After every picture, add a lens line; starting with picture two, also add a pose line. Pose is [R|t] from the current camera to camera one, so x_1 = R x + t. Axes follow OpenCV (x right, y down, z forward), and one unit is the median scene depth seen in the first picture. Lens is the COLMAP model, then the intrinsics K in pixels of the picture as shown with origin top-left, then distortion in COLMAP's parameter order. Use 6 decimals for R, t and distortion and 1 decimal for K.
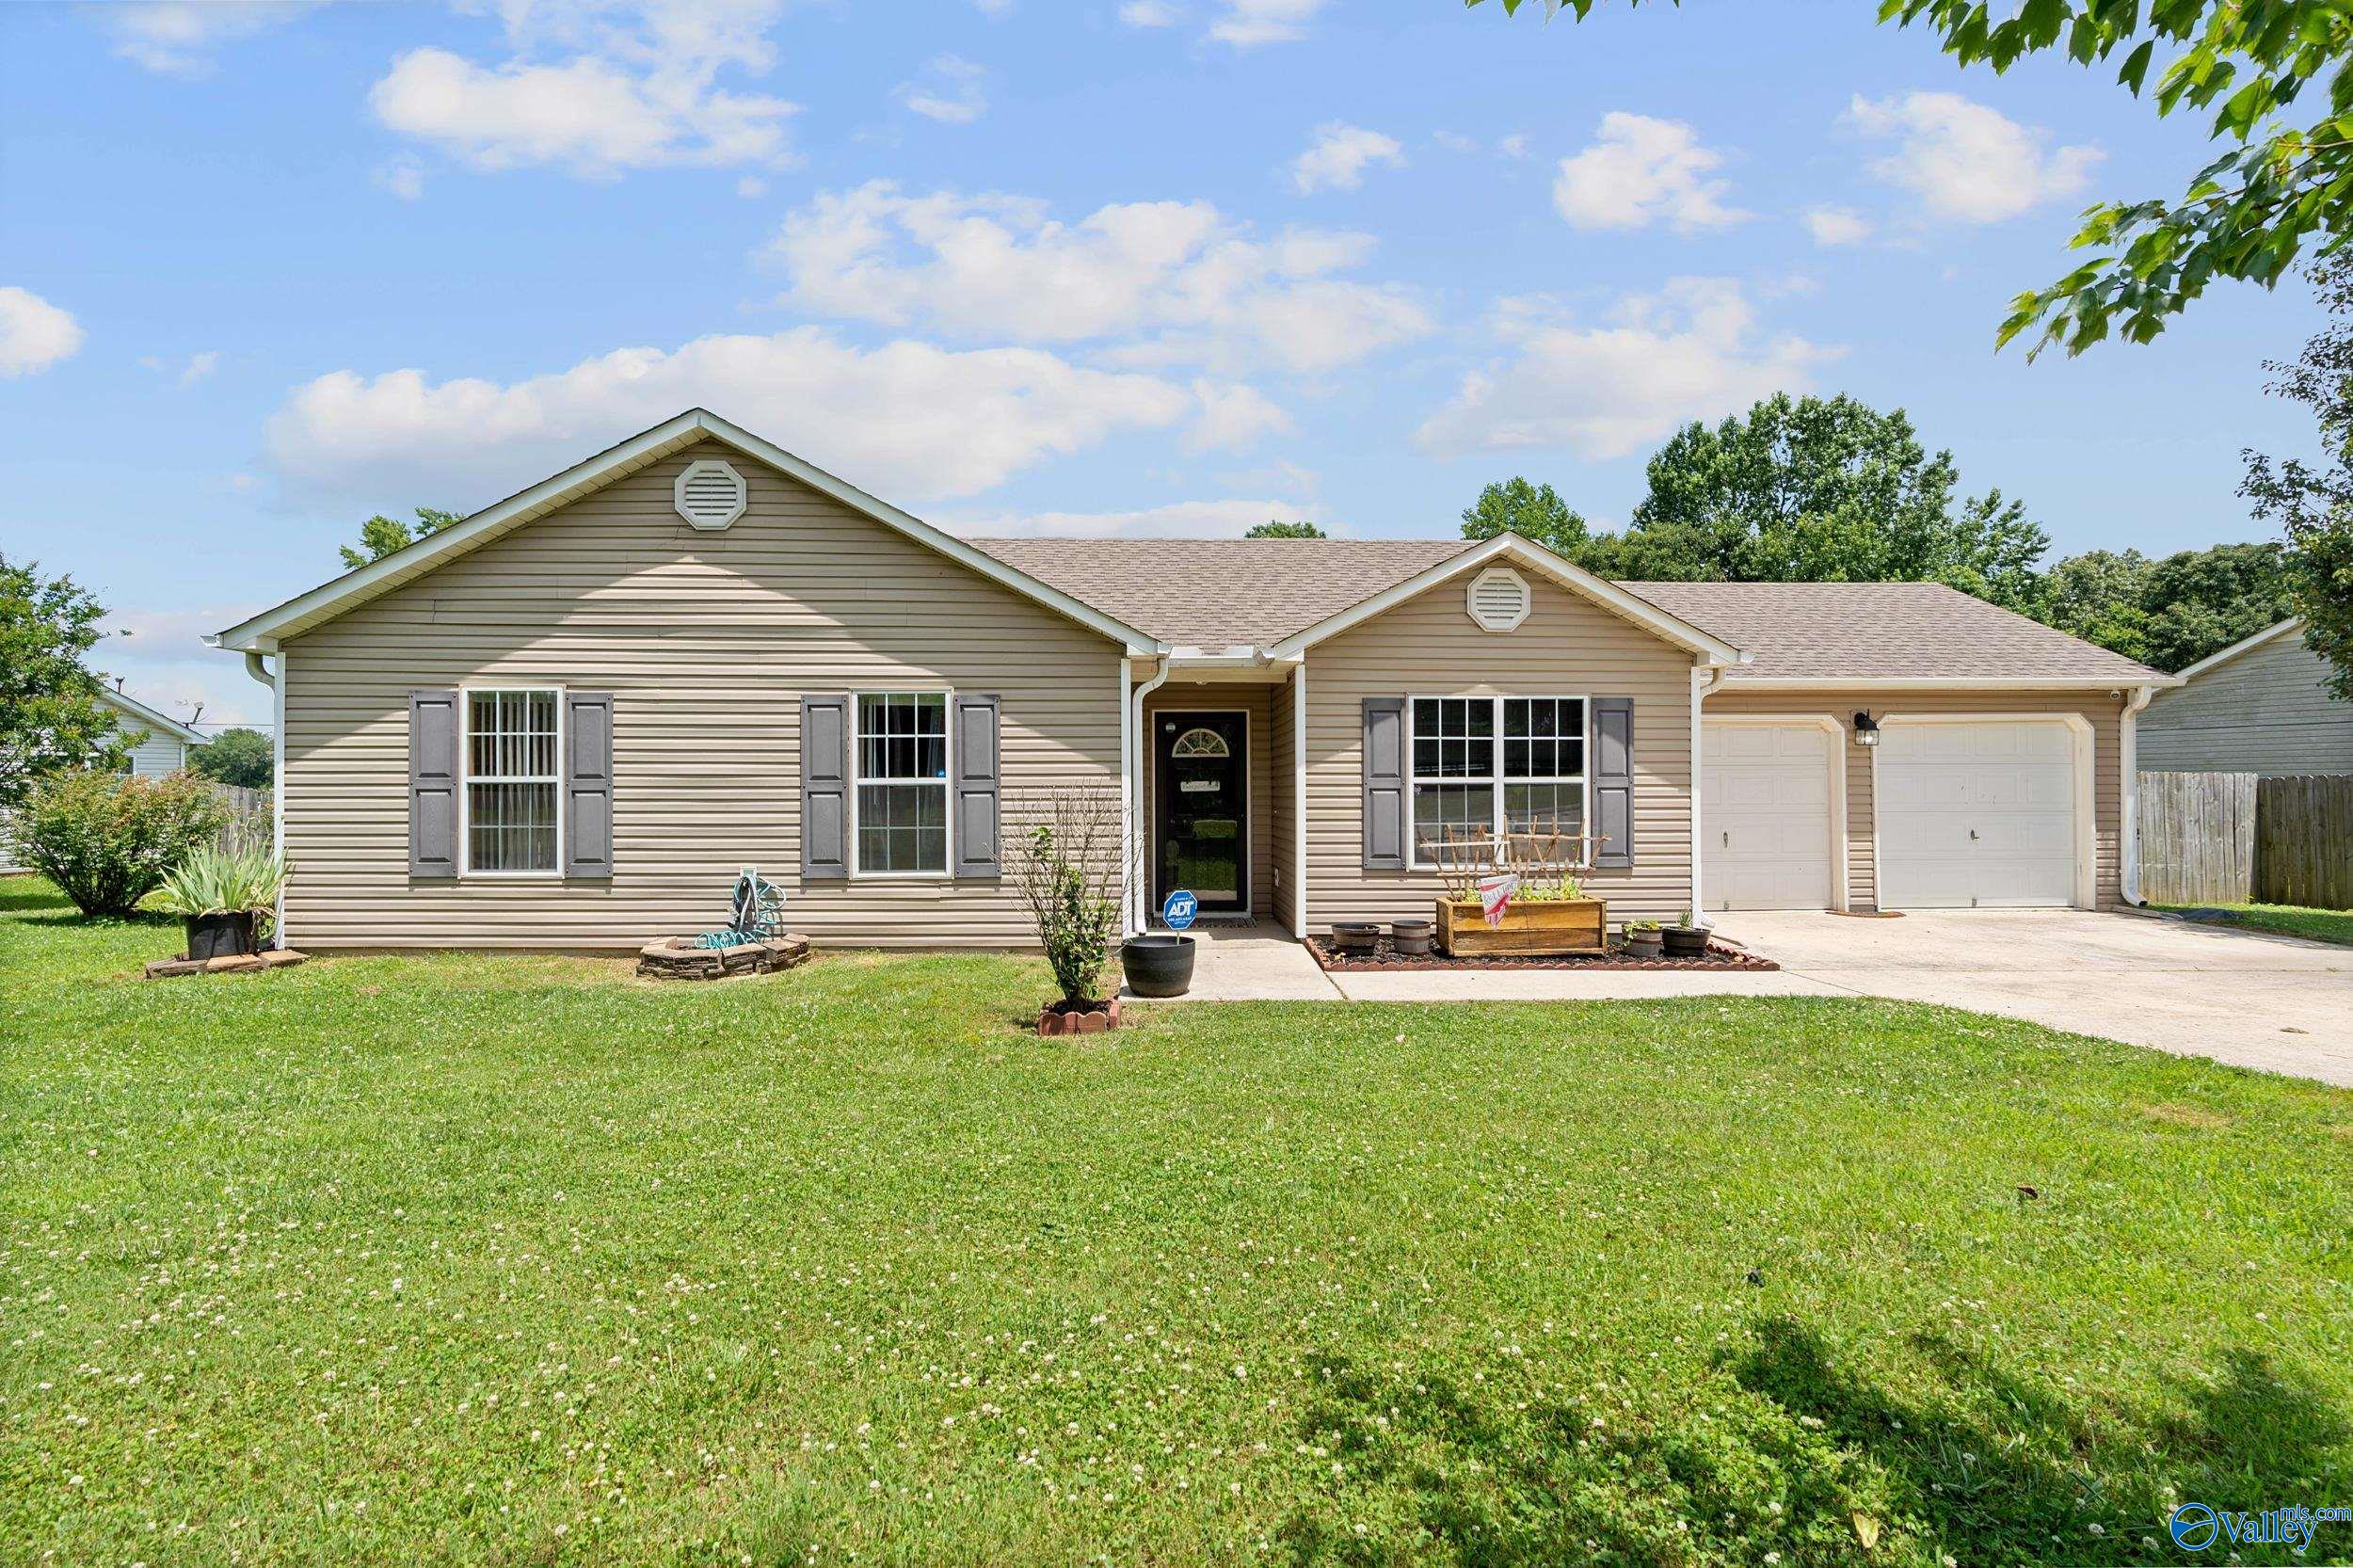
lens RADIAL K [[1081.9, 0, 1185.8], [0, 1081.9, 785.5], [0, 0, 1]] dist [-0.005258, 0.000329]
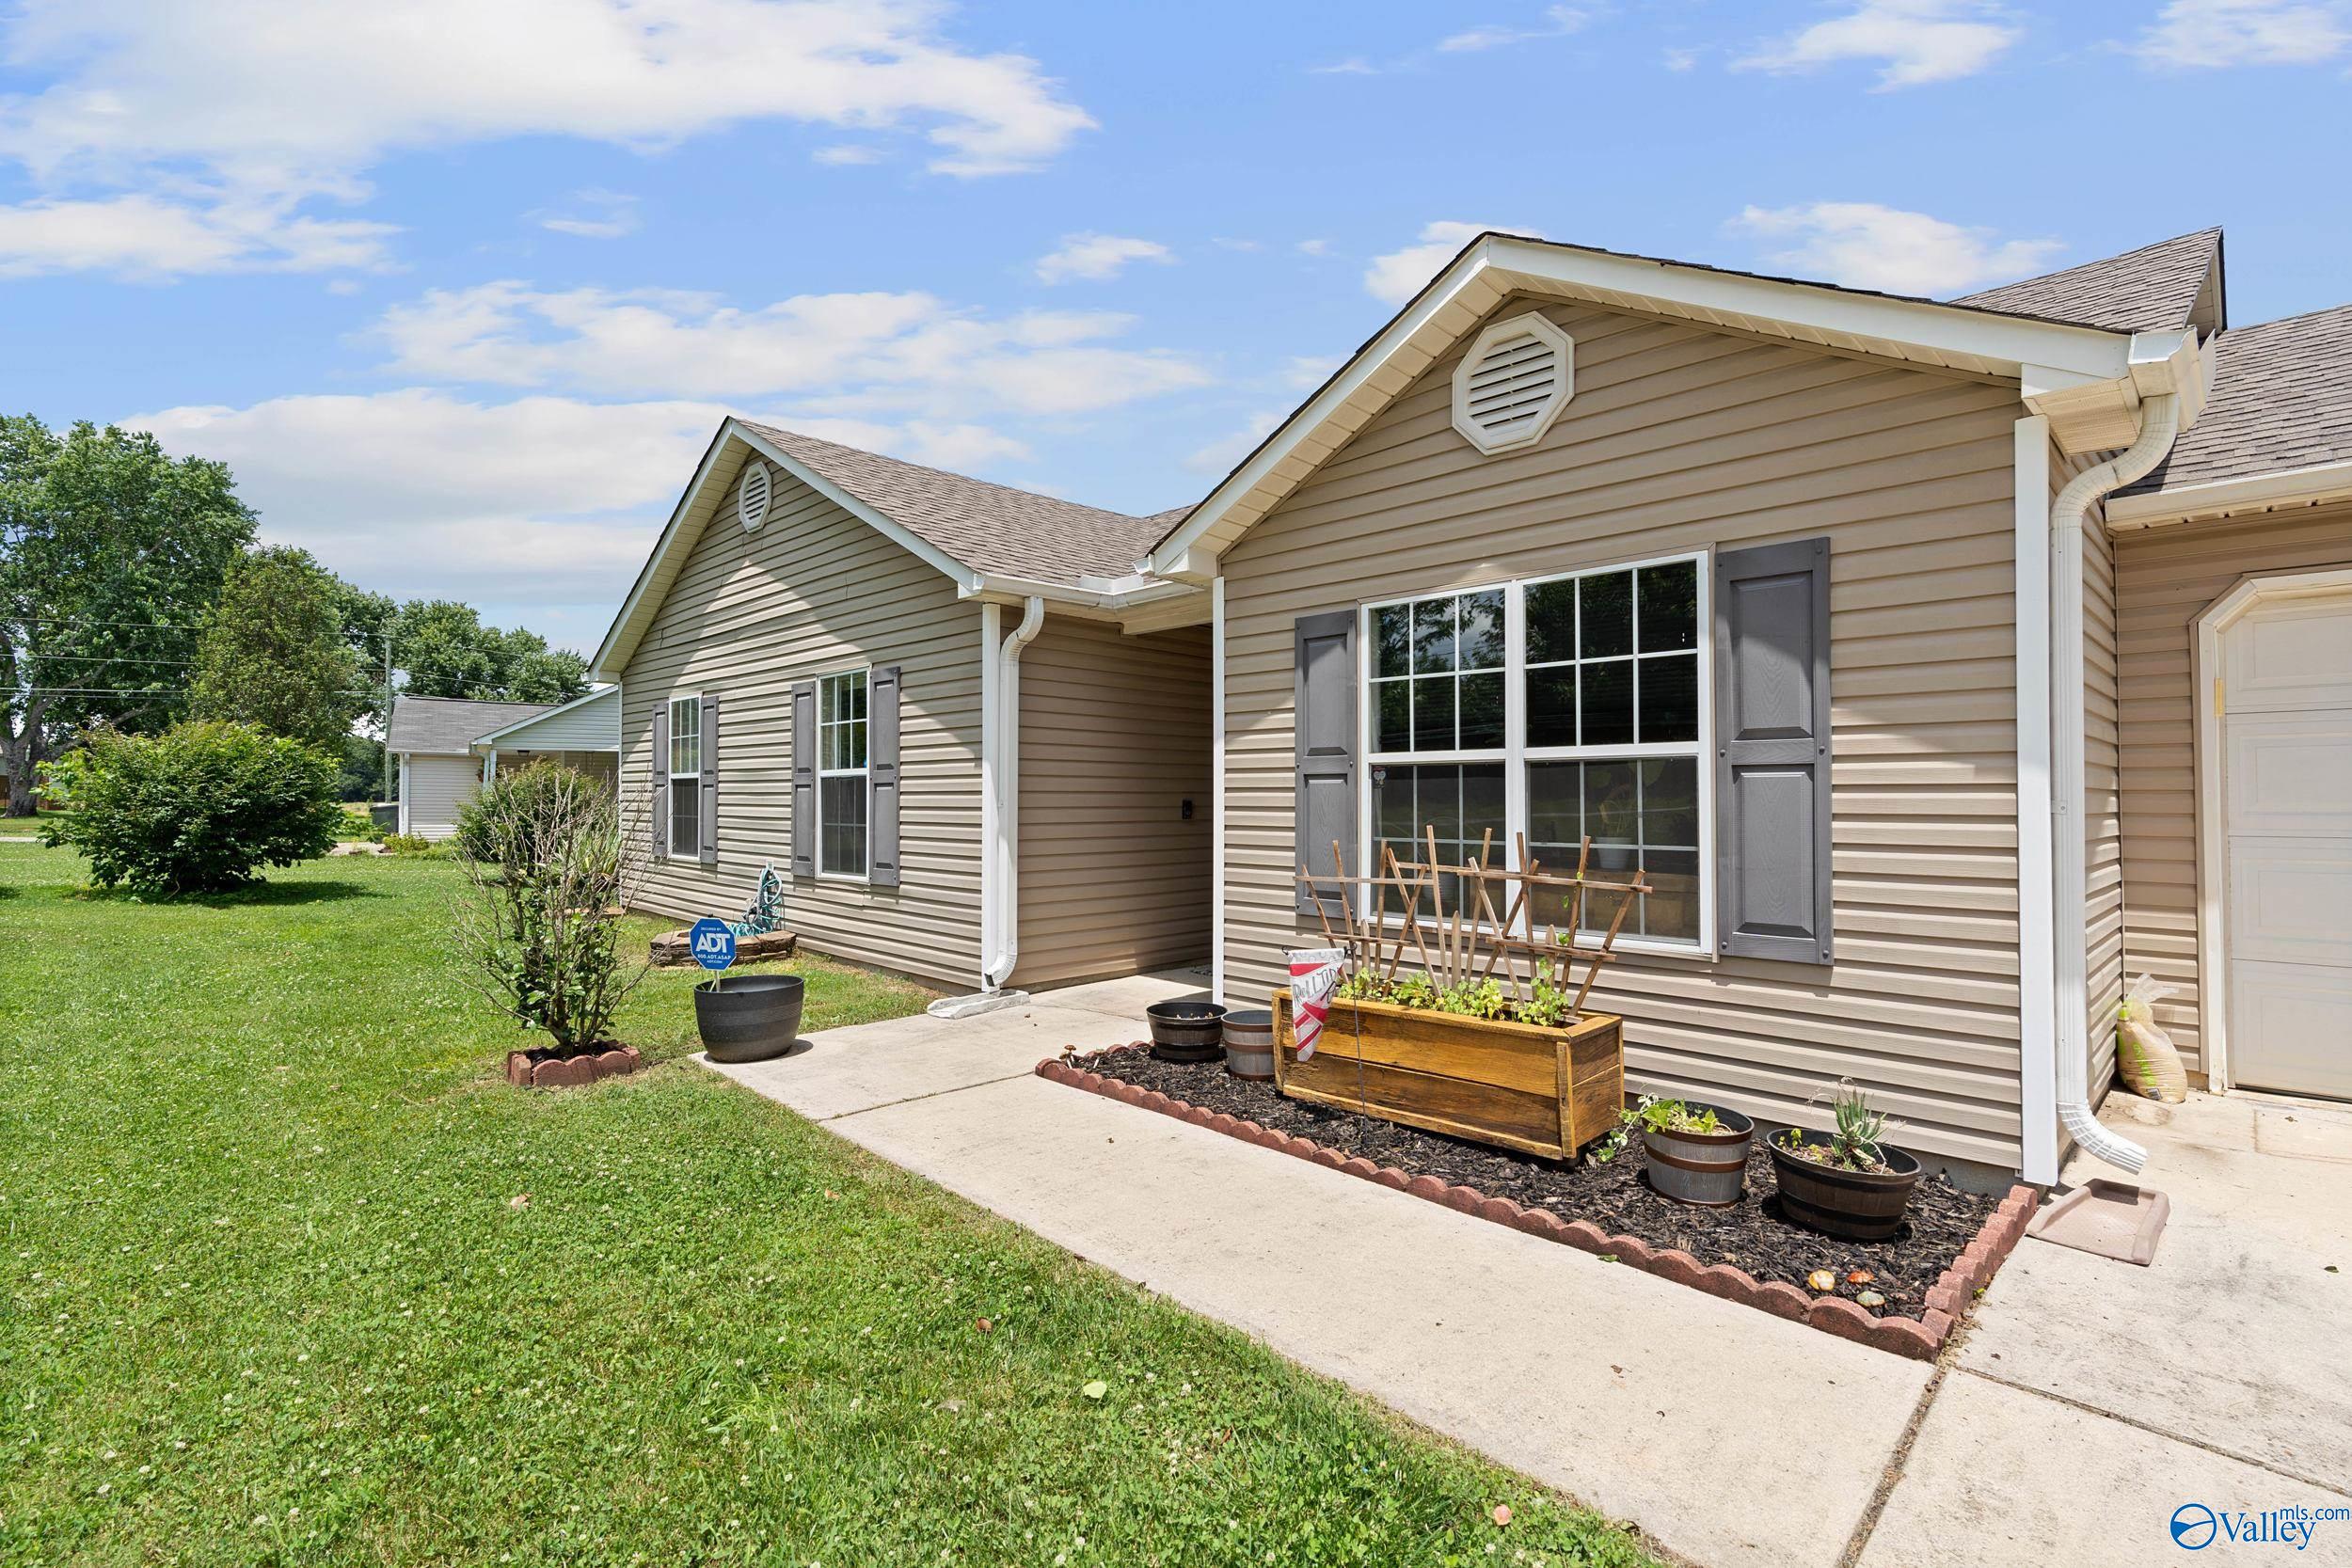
lens RADIAL K [[1081.4, 0, 1185.3], [0, 1081.4, 785.5], [0, 0, 1]] dist [-0.005258, 0.000329]
pose [[0.671260, -0.005776, -0.741199, 0.558213], [0.003143, 0.999983, -0.004945, 0.011161], [0.741215, 0.000990, 0.671267, 0.572227]]
